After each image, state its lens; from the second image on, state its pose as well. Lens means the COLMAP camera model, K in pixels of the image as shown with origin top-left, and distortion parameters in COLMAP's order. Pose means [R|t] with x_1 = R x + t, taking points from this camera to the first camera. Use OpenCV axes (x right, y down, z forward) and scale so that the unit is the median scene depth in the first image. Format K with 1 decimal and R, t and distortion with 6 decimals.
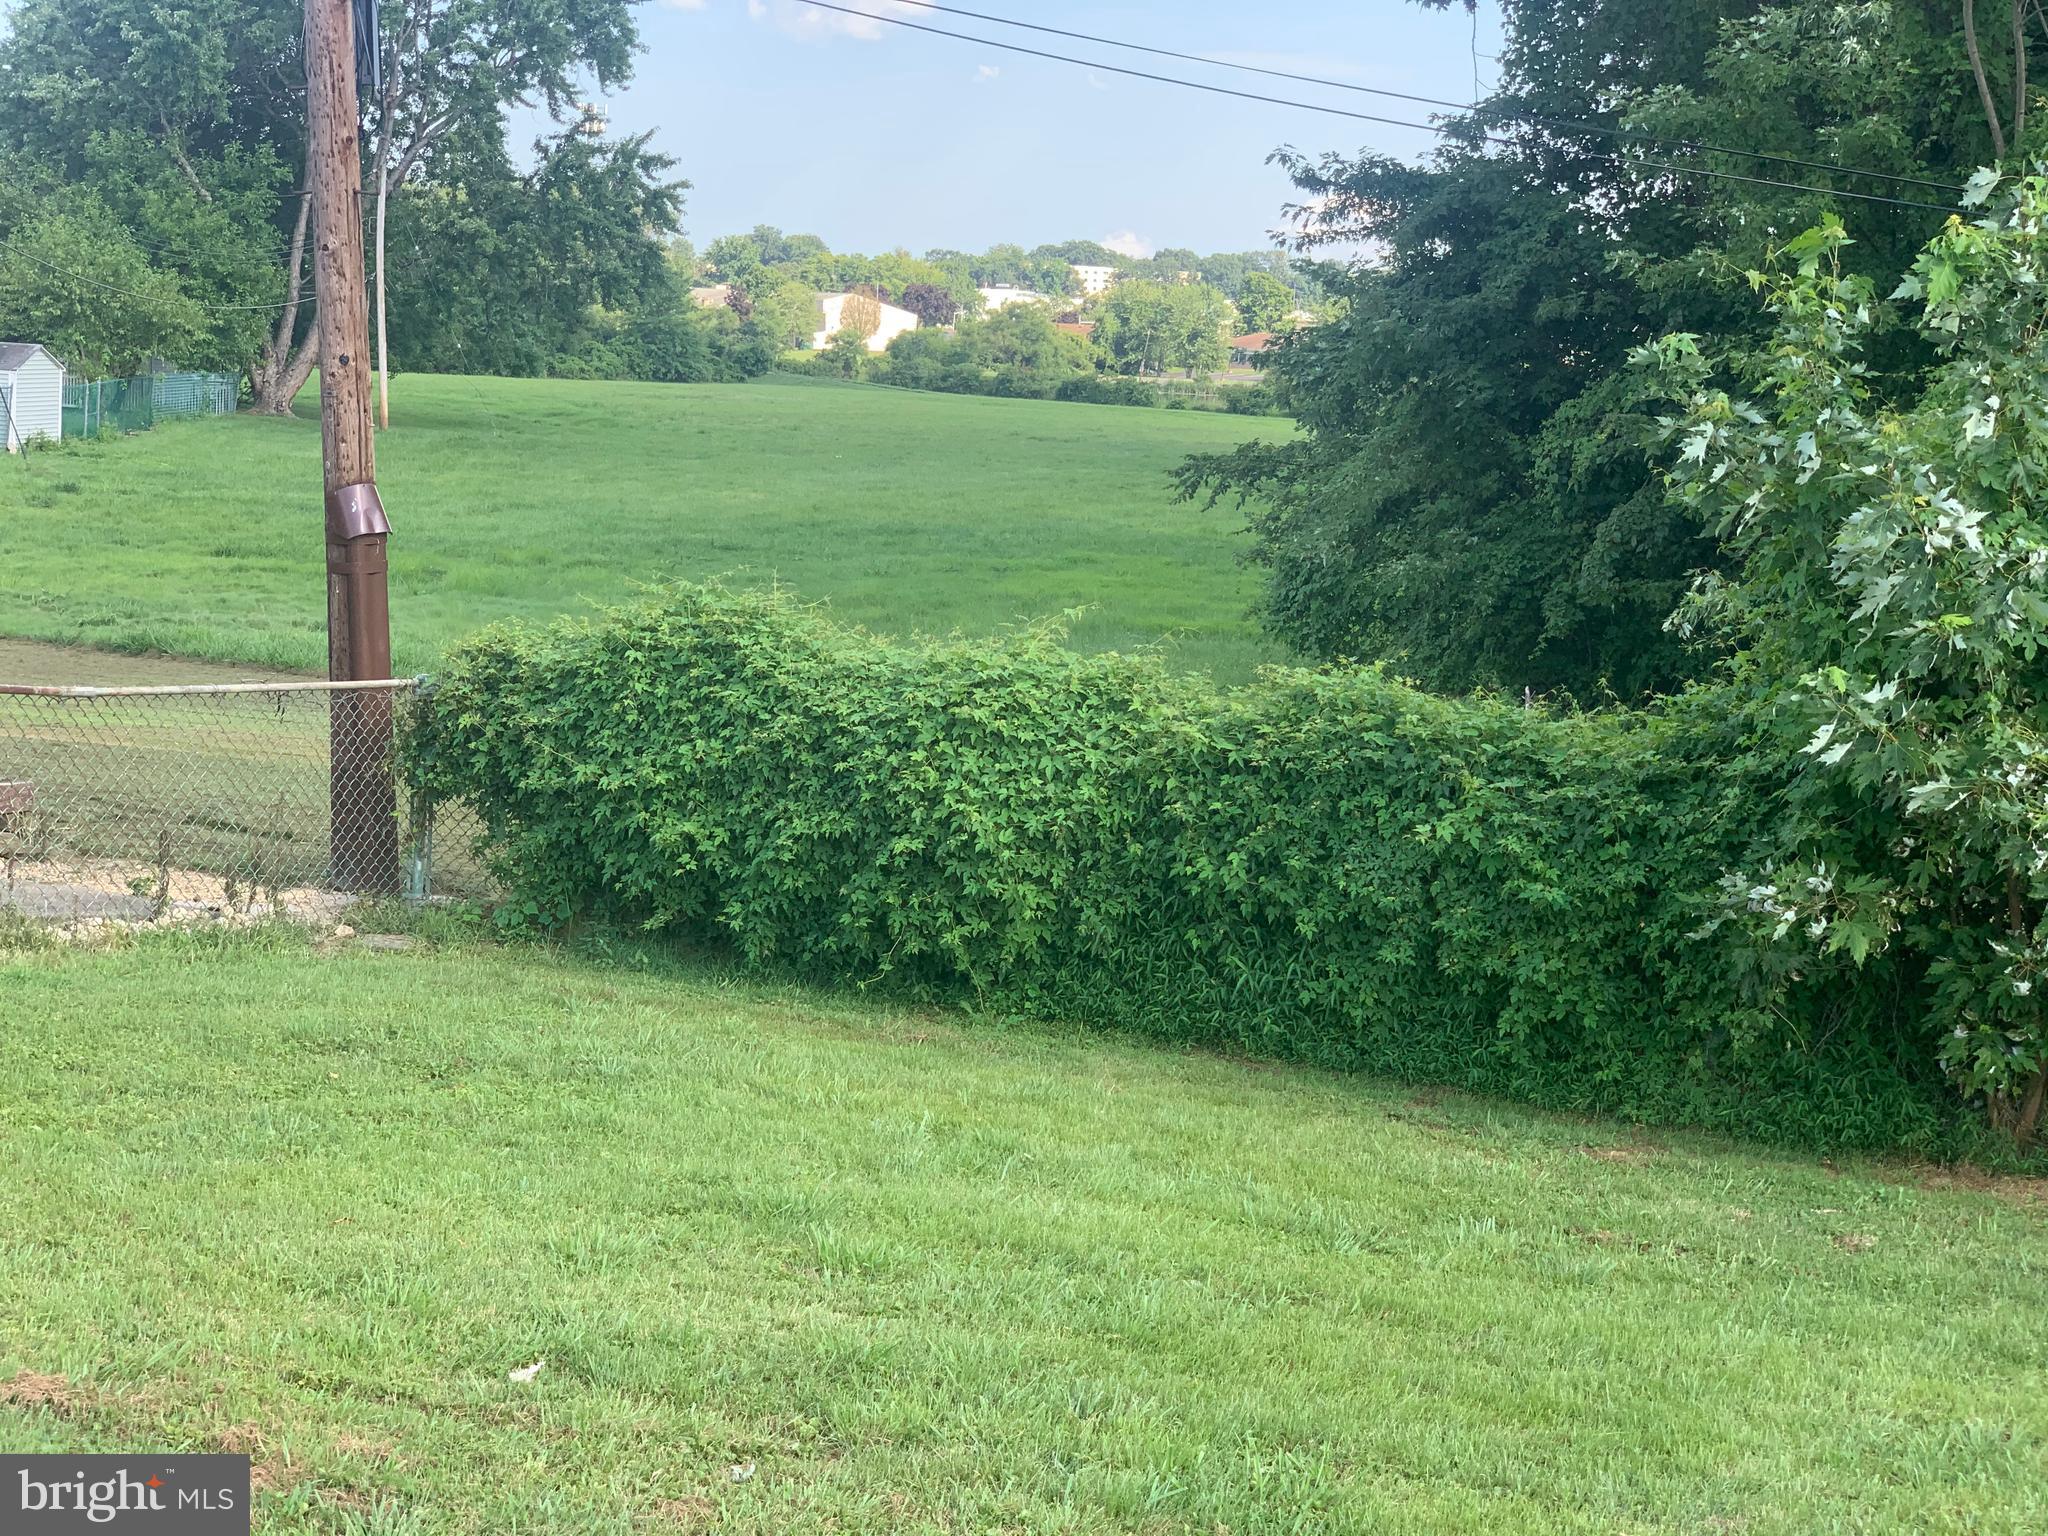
lens RADIAL K [[3060.3, 0, 1021.3], [0, 3060.3, 770.8], [0, 0, 1]] dist [0.095828, 0.000000]
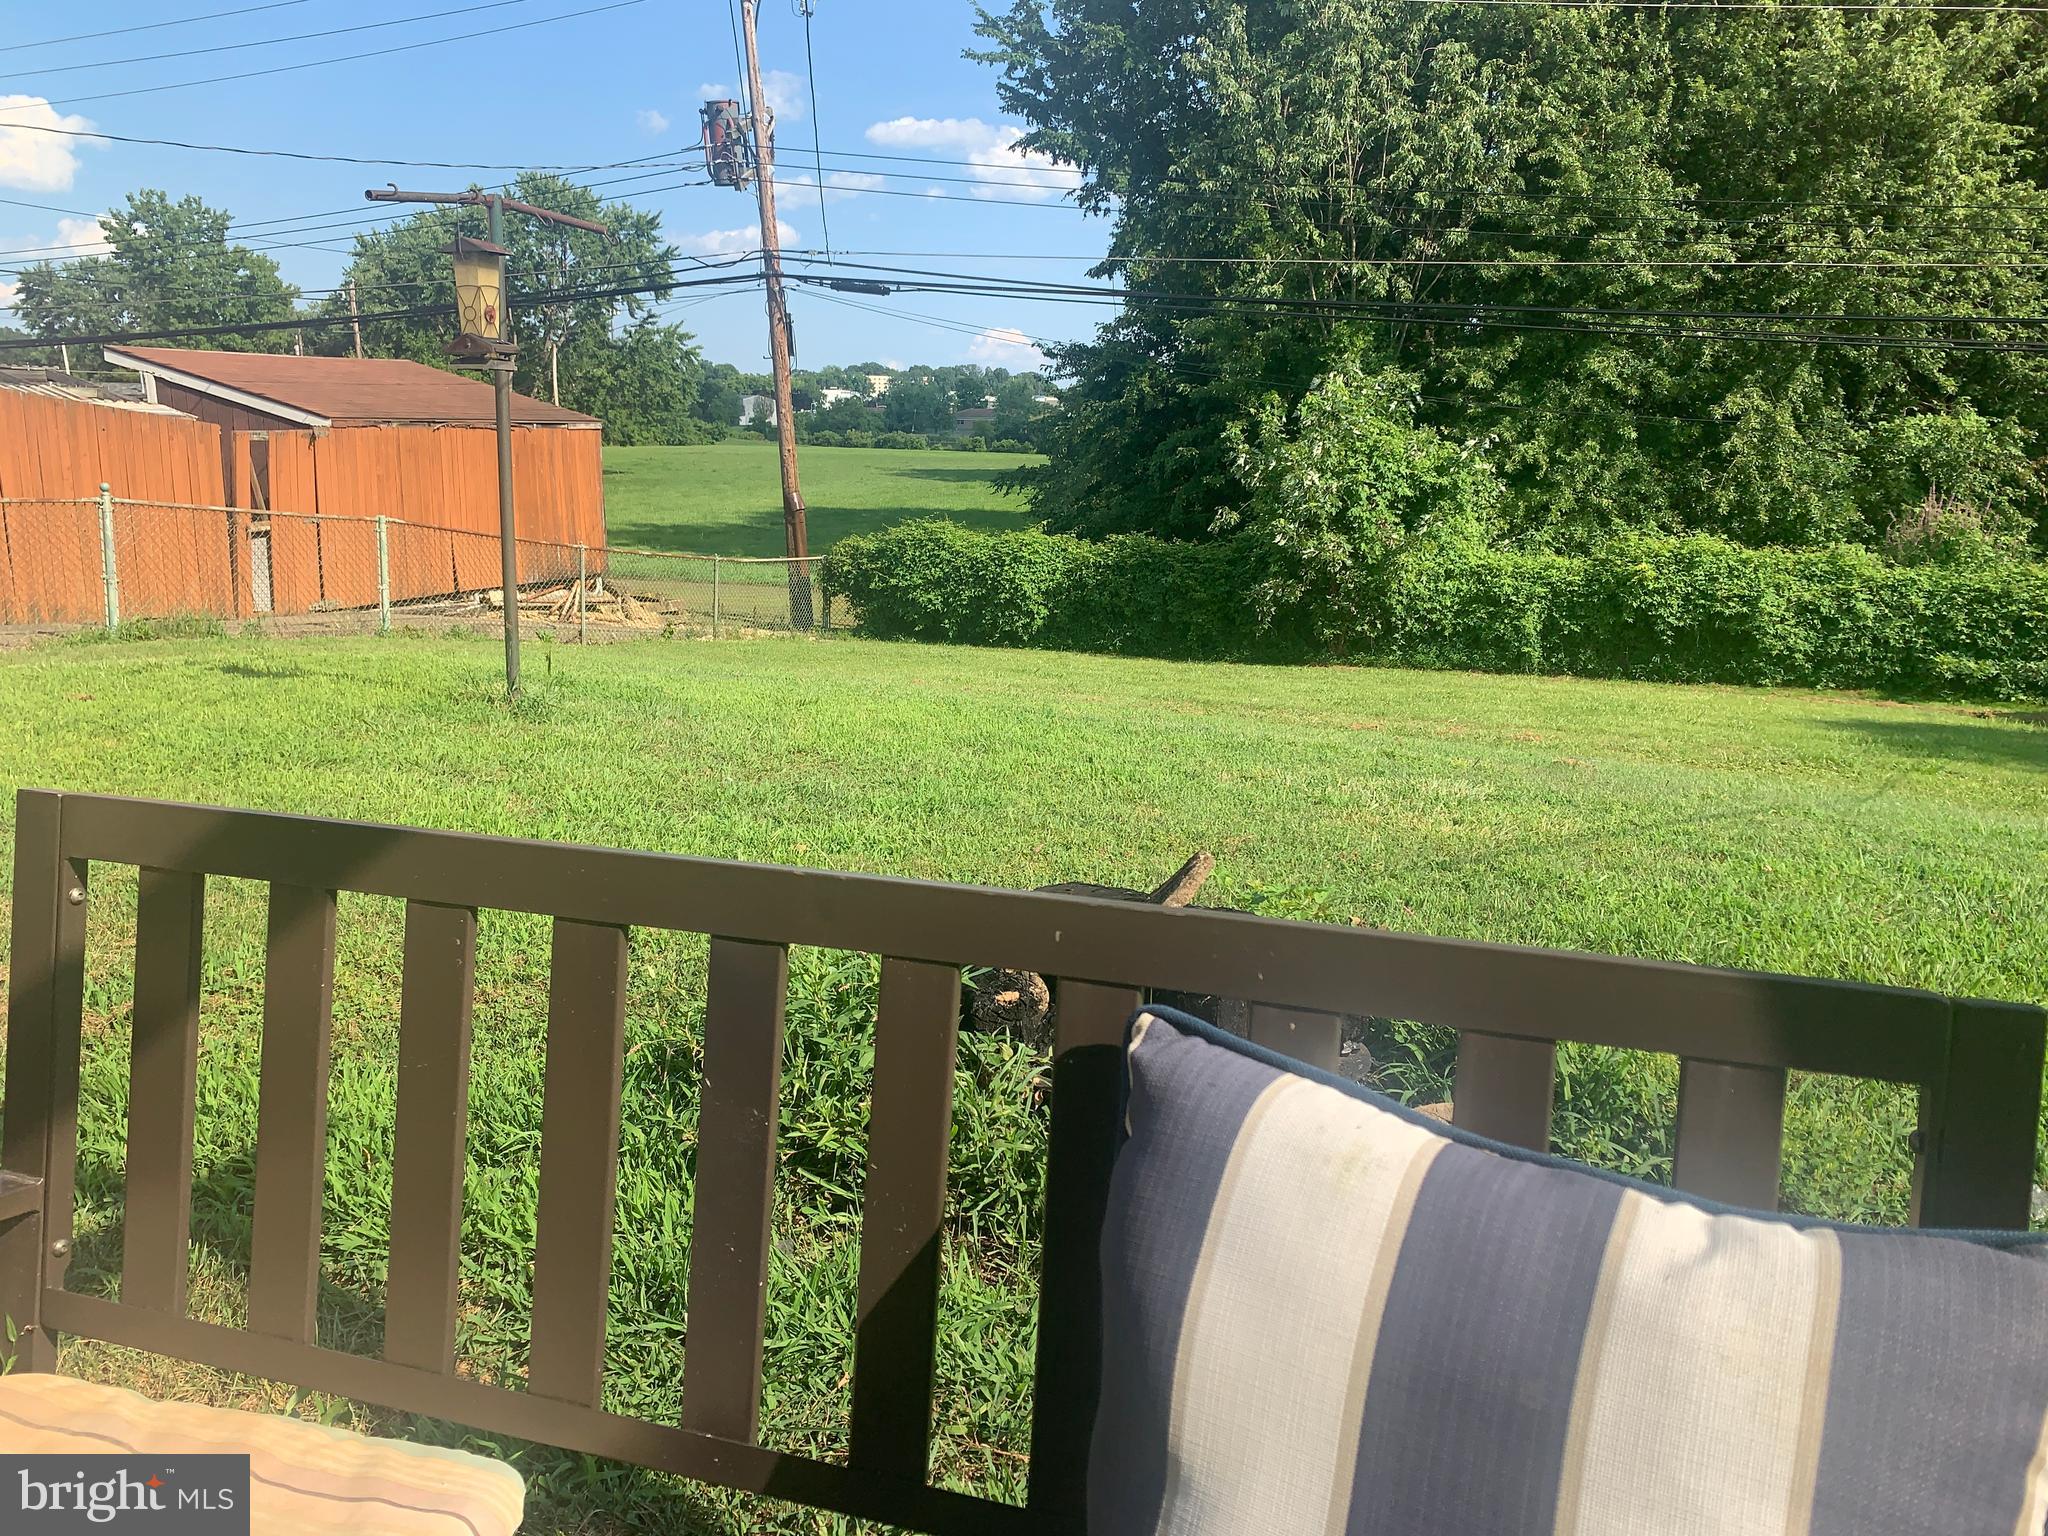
lens RADIAL K [[1581.9, 0, 1031.7], [0, 1581.9, 768.0], [0, 0, 1]] dist [0.085750, -0.004722]
pose [[0.991748, -0.067138, 0.109219, -0.180169], [0.058036, 0.994733, 0.084489, 0.057916], [-0.114317, -0.077453, 0.990420, -0.602600]]
